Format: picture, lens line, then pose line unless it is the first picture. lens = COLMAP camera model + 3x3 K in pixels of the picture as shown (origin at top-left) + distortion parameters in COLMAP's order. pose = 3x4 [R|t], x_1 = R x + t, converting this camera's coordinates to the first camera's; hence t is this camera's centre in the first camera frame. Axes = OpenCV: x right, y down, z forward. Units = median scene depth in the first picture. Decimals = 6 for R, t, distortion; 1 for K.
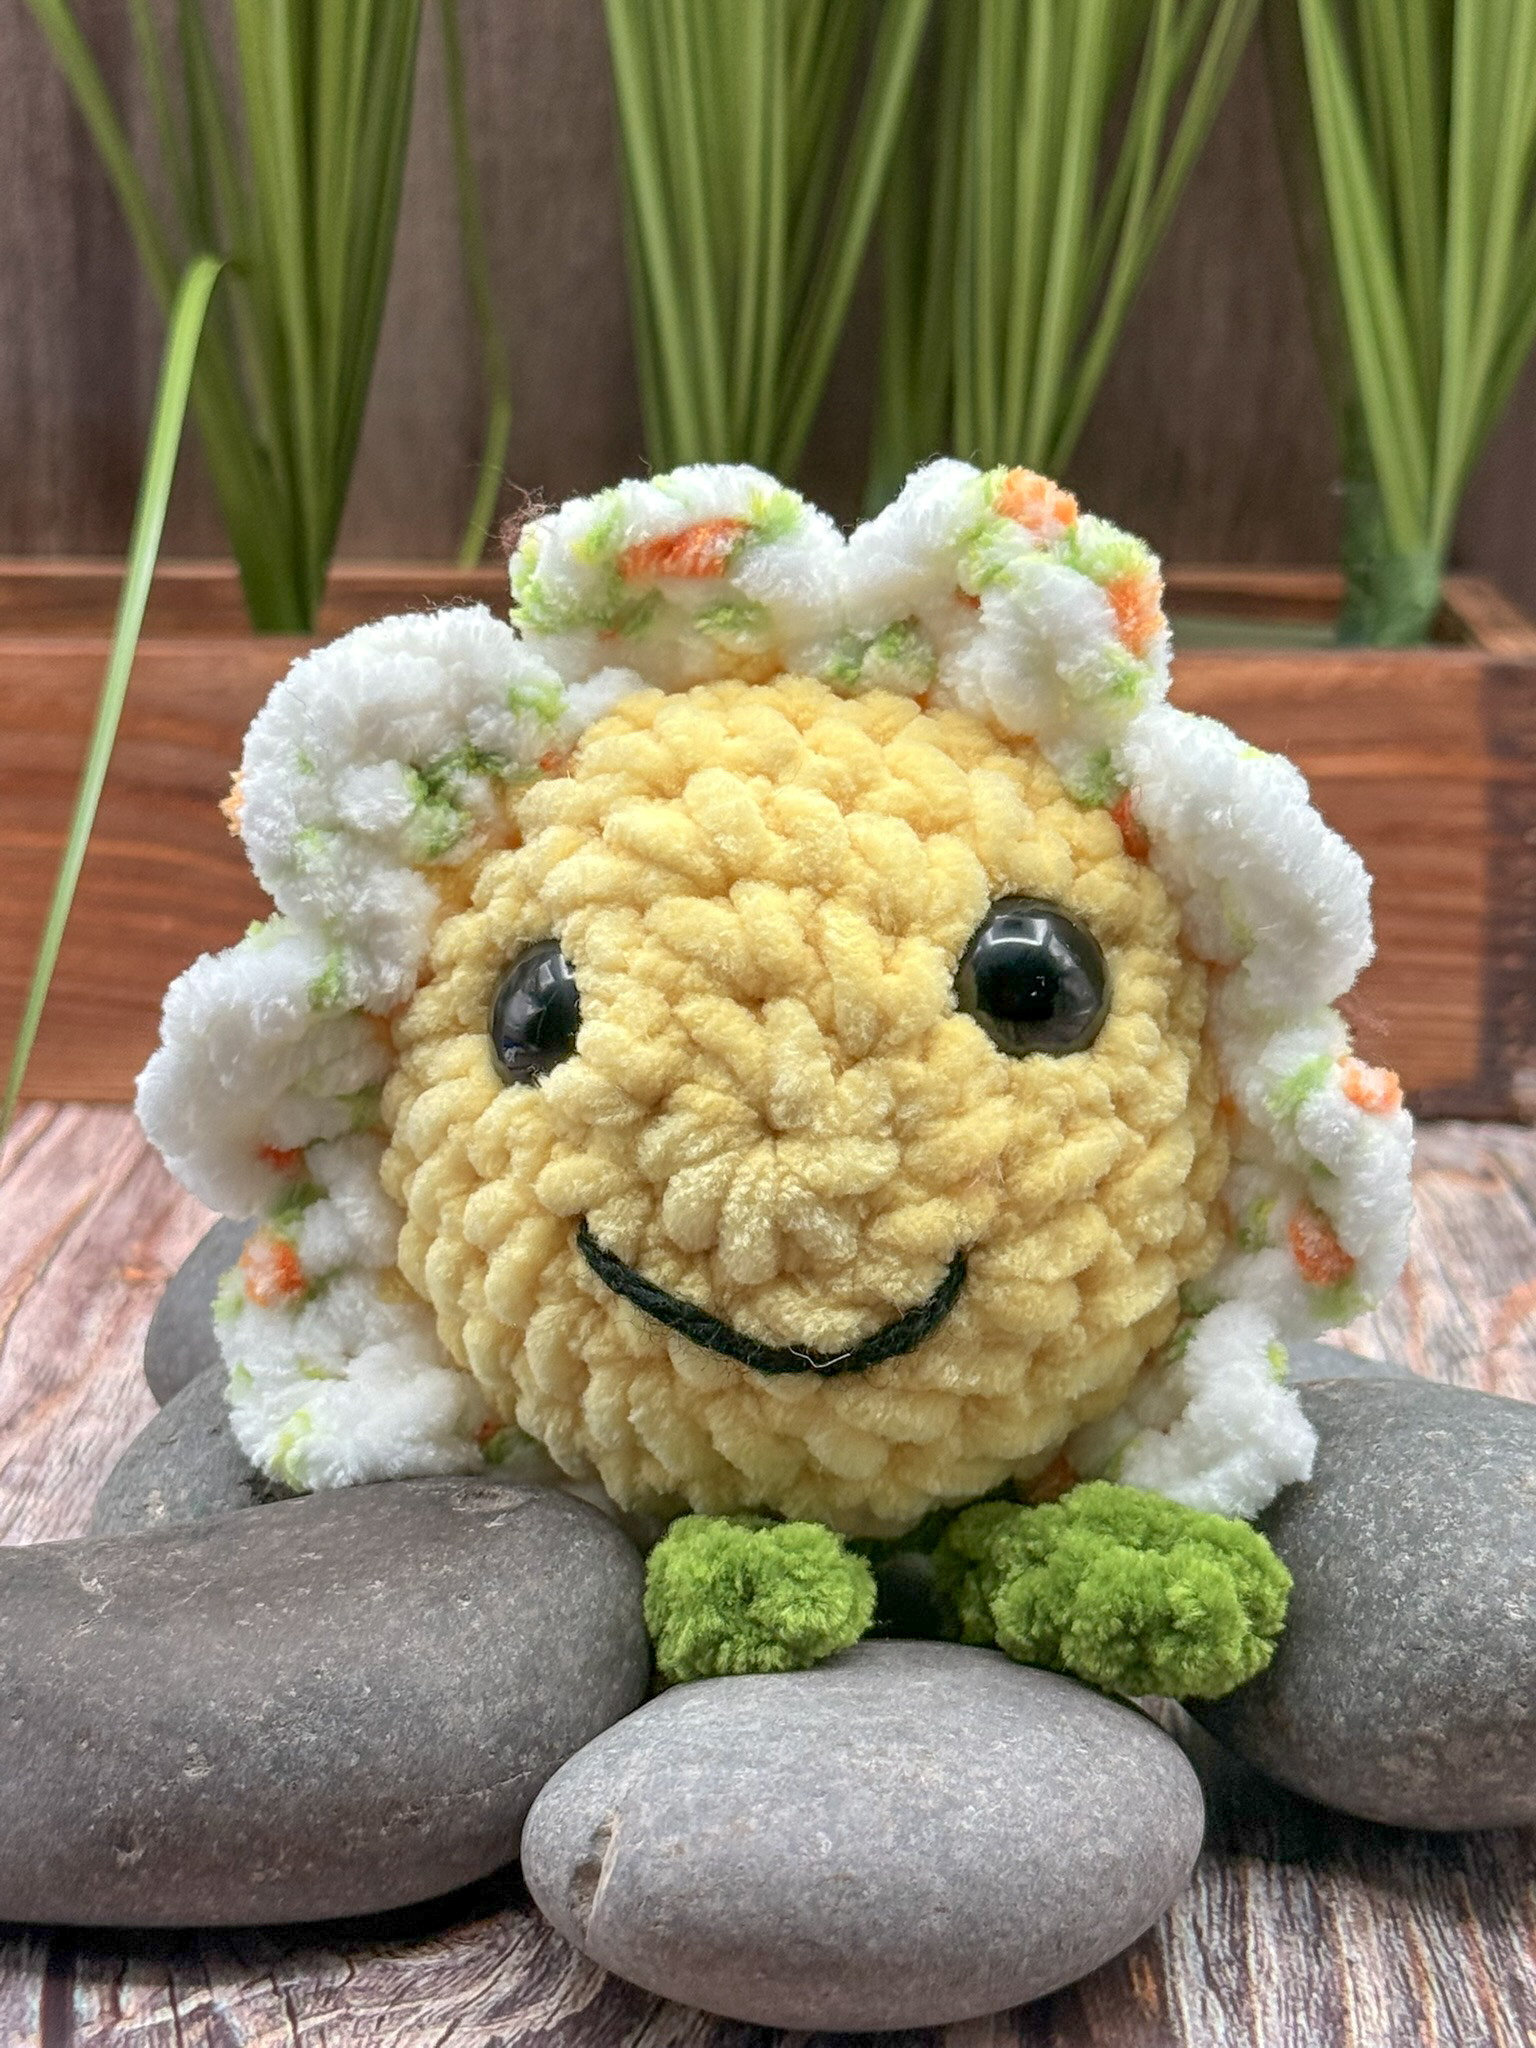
lens RADIAL K [[3984.2, 0, 834.2], [0, 3984.2, 1078.7], [0, 0, 1]] dist [0.077877, 0.000000]
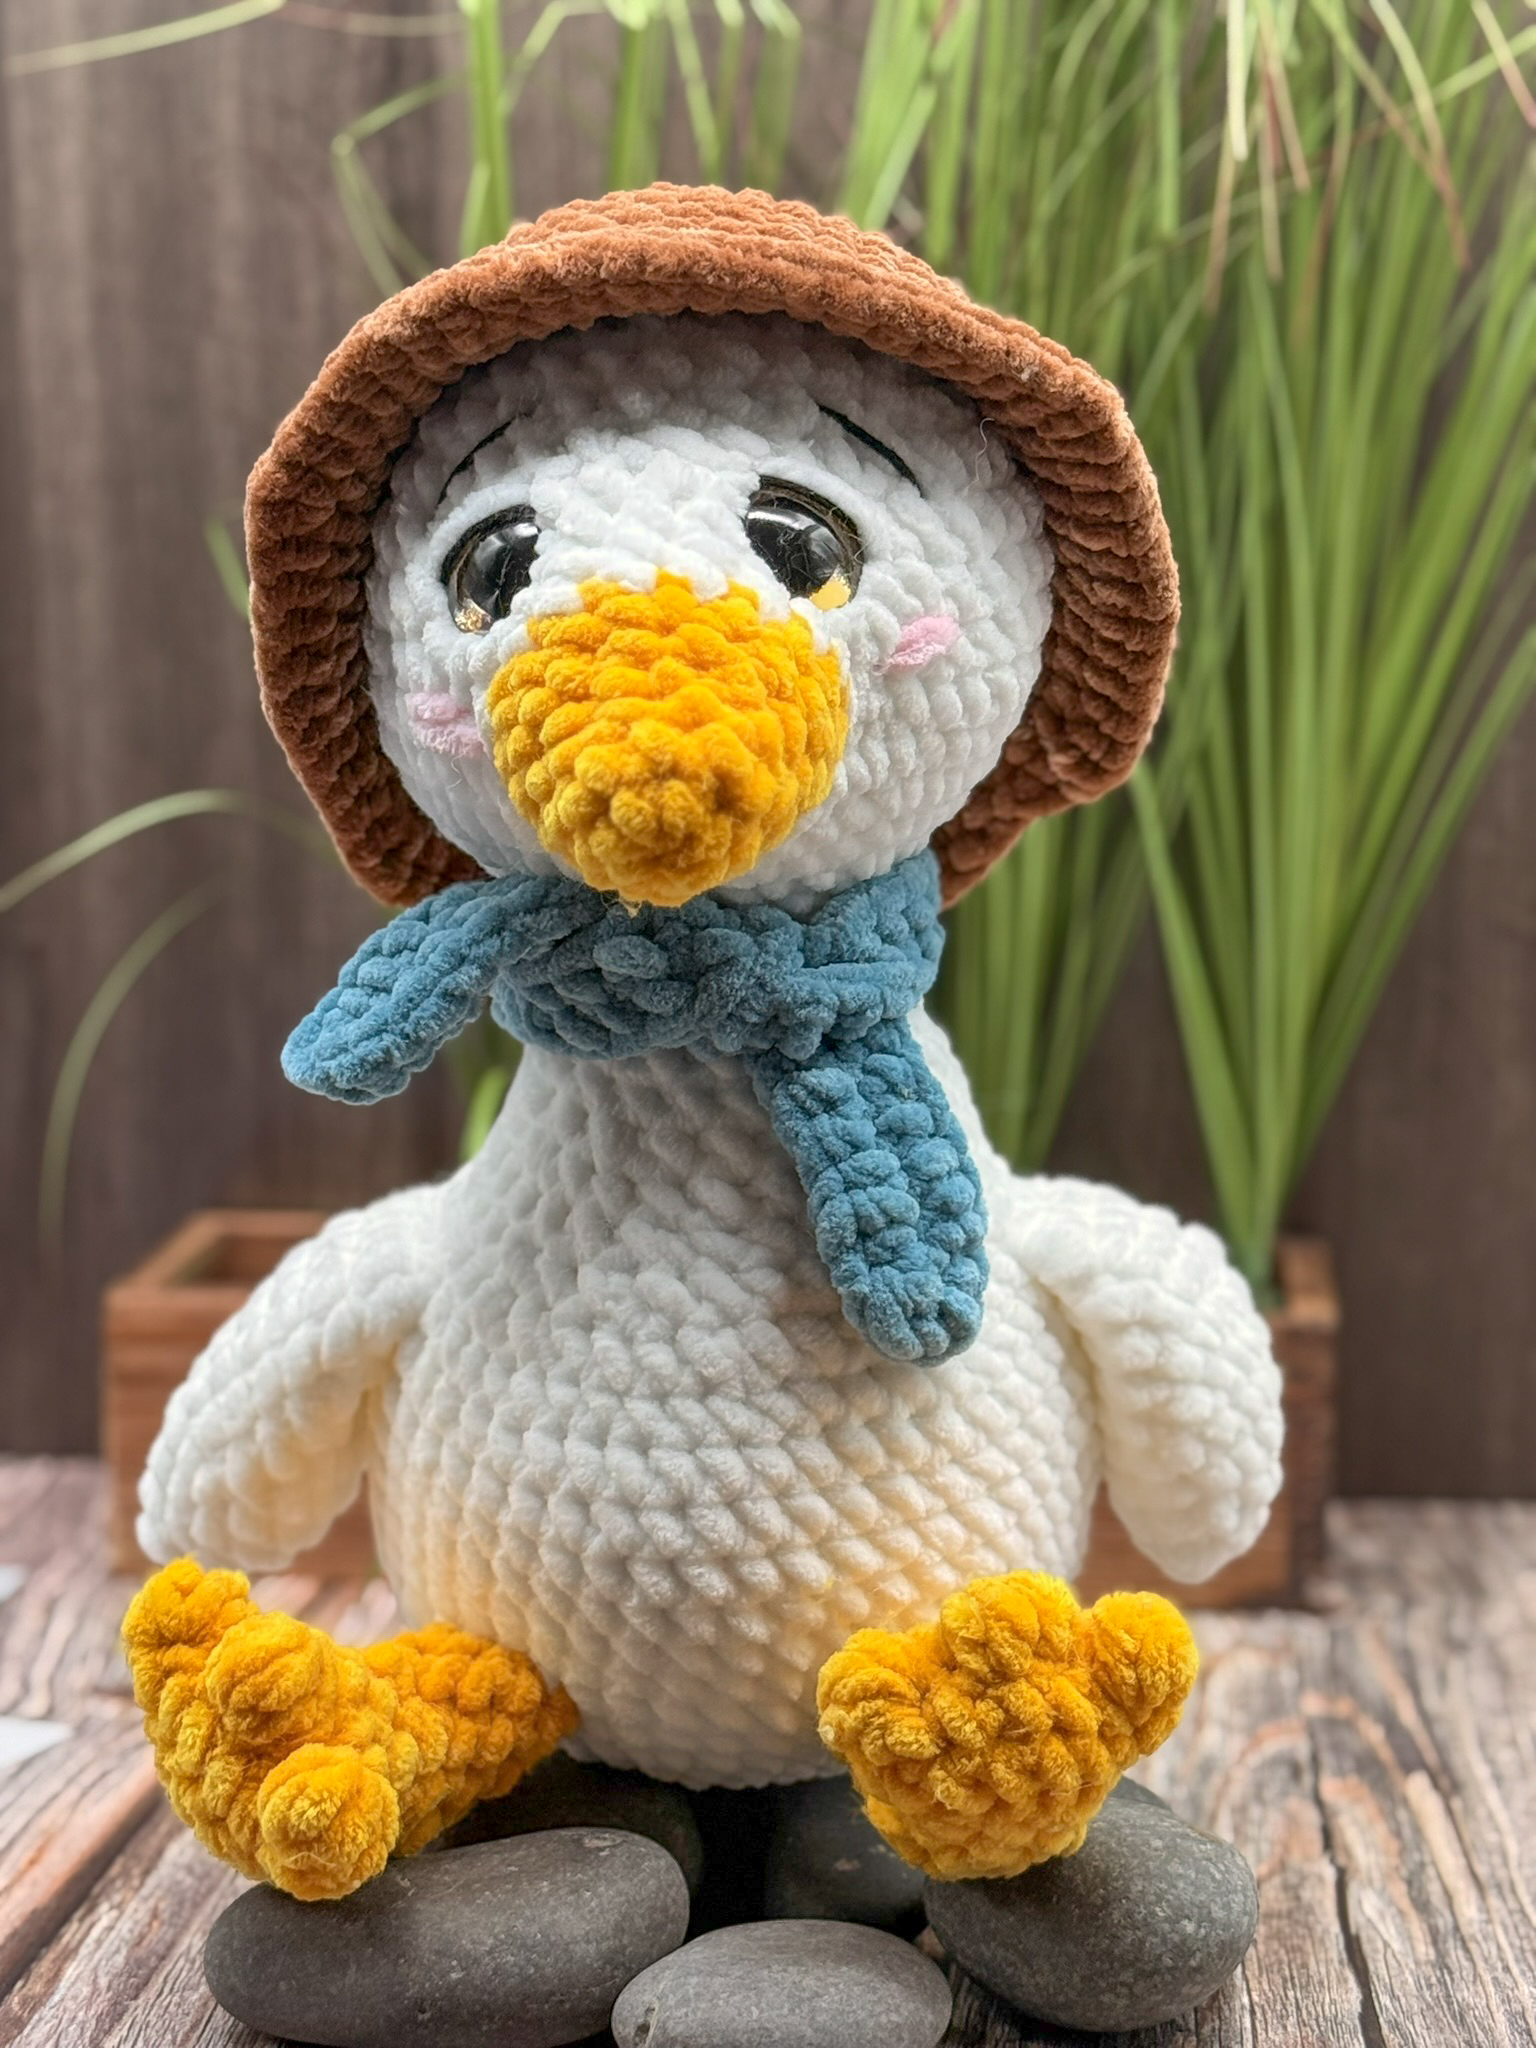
lens RADIAL K [[3984.2, 0, 772.1], [0, 3984.2, 1025.9], [0, 0, 1]] dist [0.077877, 0.000000]
pose [[0.995916, -0.002839, -0.090239, 0.184640], [-0.006830, 0.994272, -0.106657, -0.091231], [0.090025, 0.106838, 0.990192, -1.049312]]
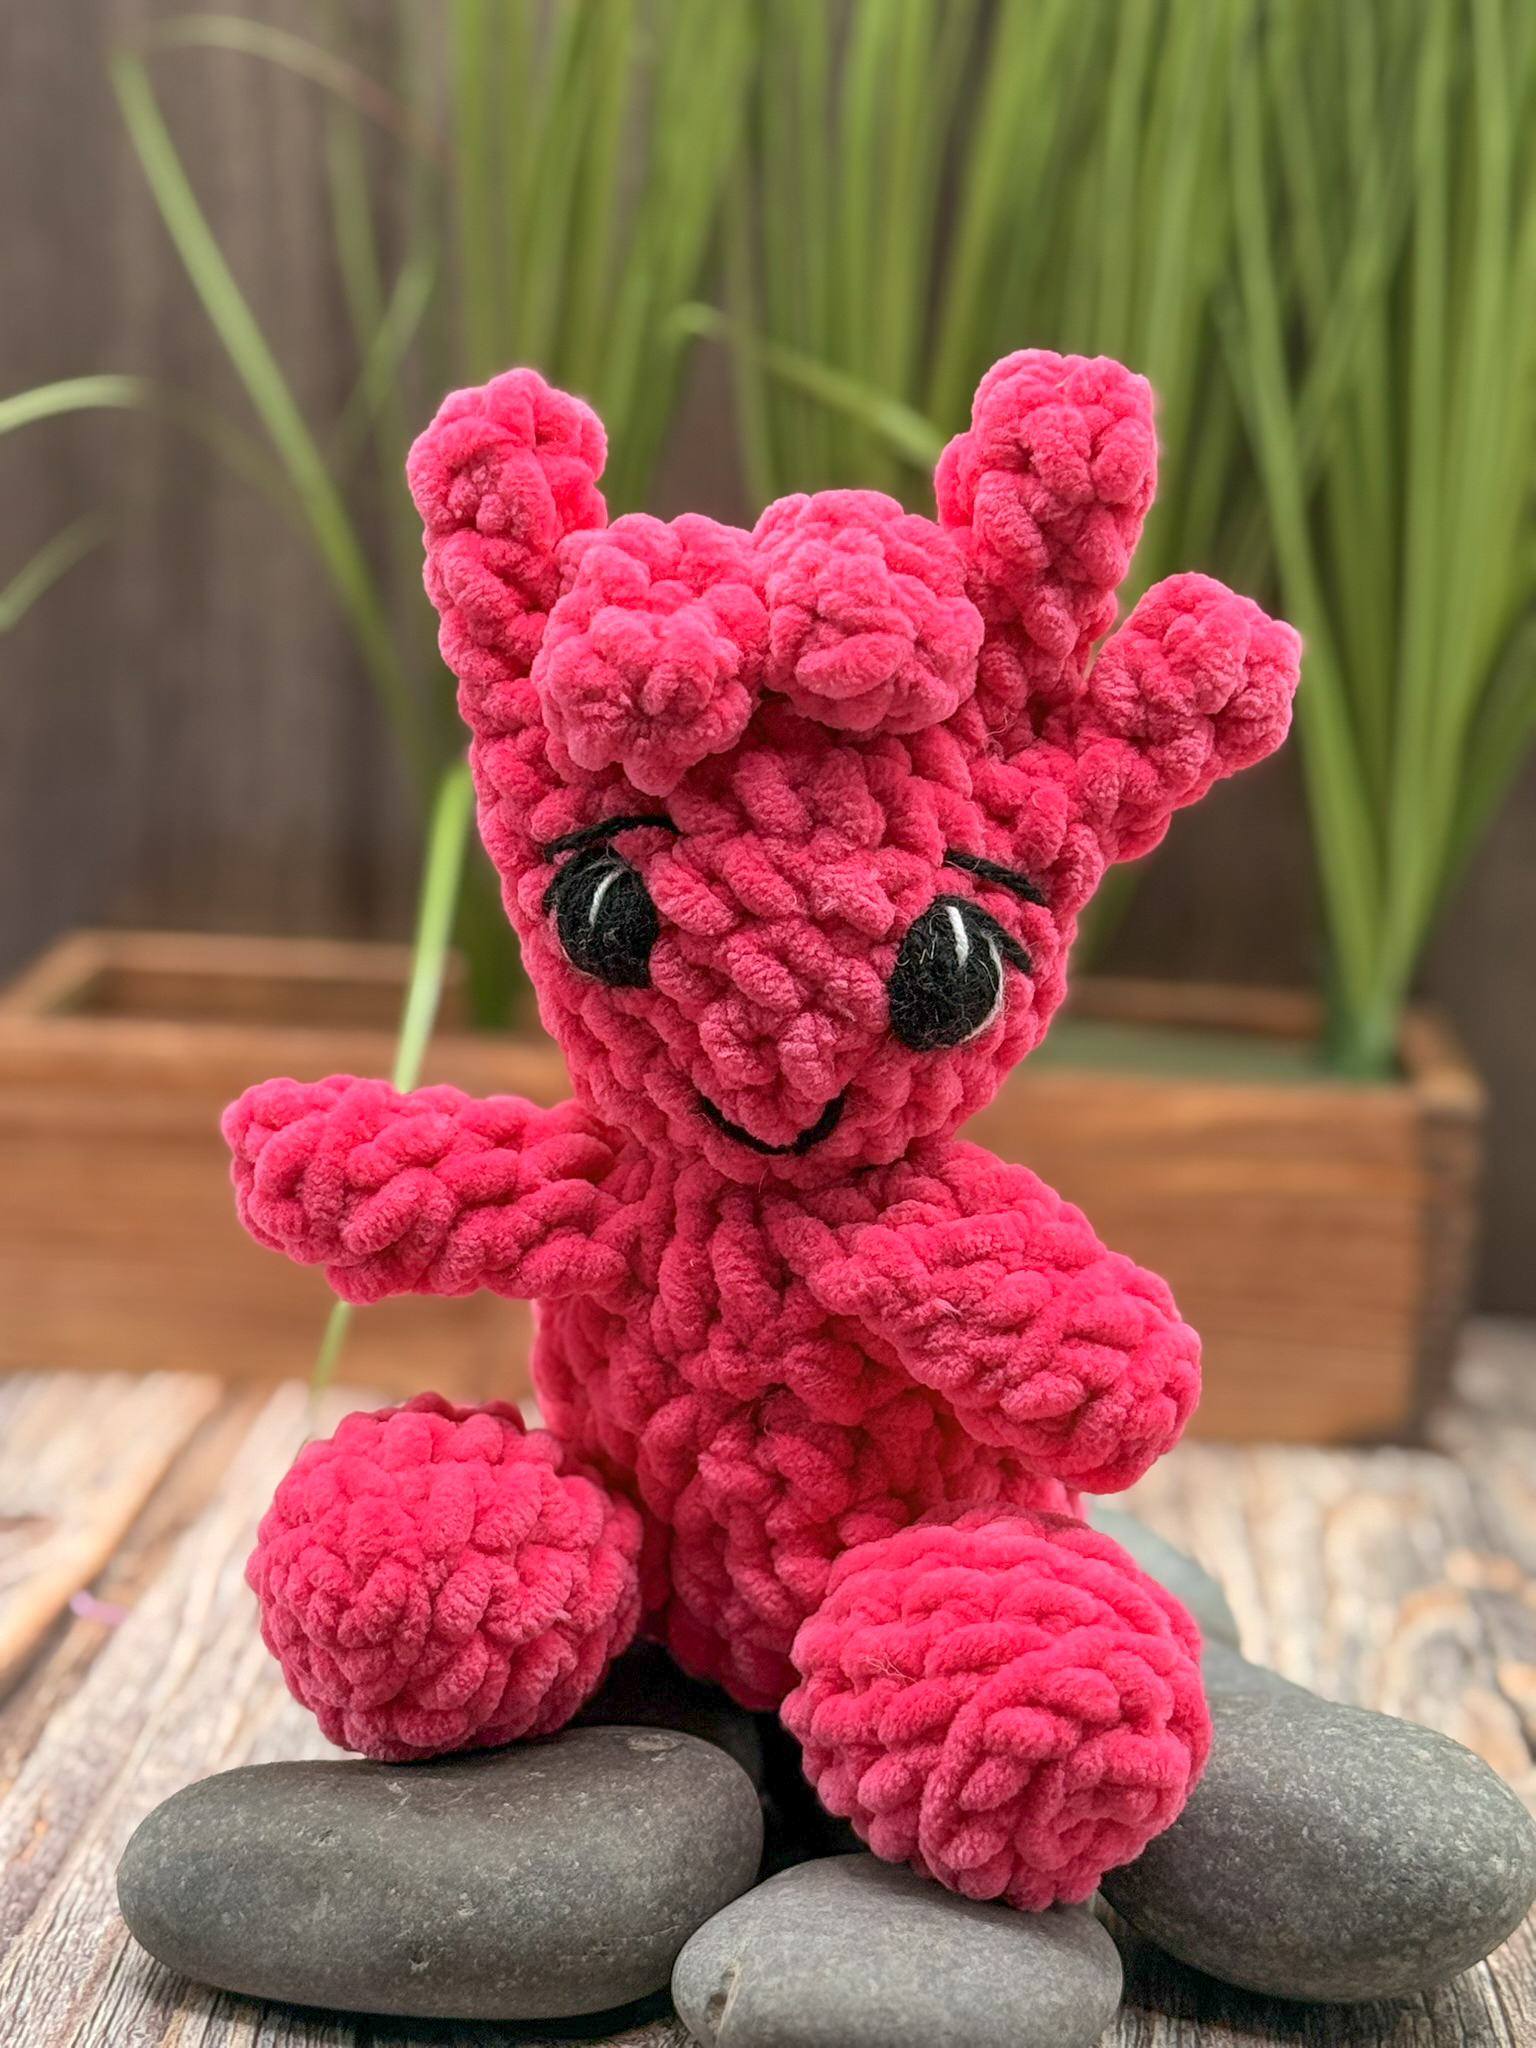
lens RADIAL K [[3984.2, 0, 737.0], [0, 3984.2, 1008.9], [0, 0, 1]] dist [0.077877, 0.000000]
pose [[0.997804, 0.046732, -0.046942, 0.001246], [-0.049386, 0.997148, -0.057071, -0.087811], [0.044141, 0.059264, 0.997266, -0.532426]]
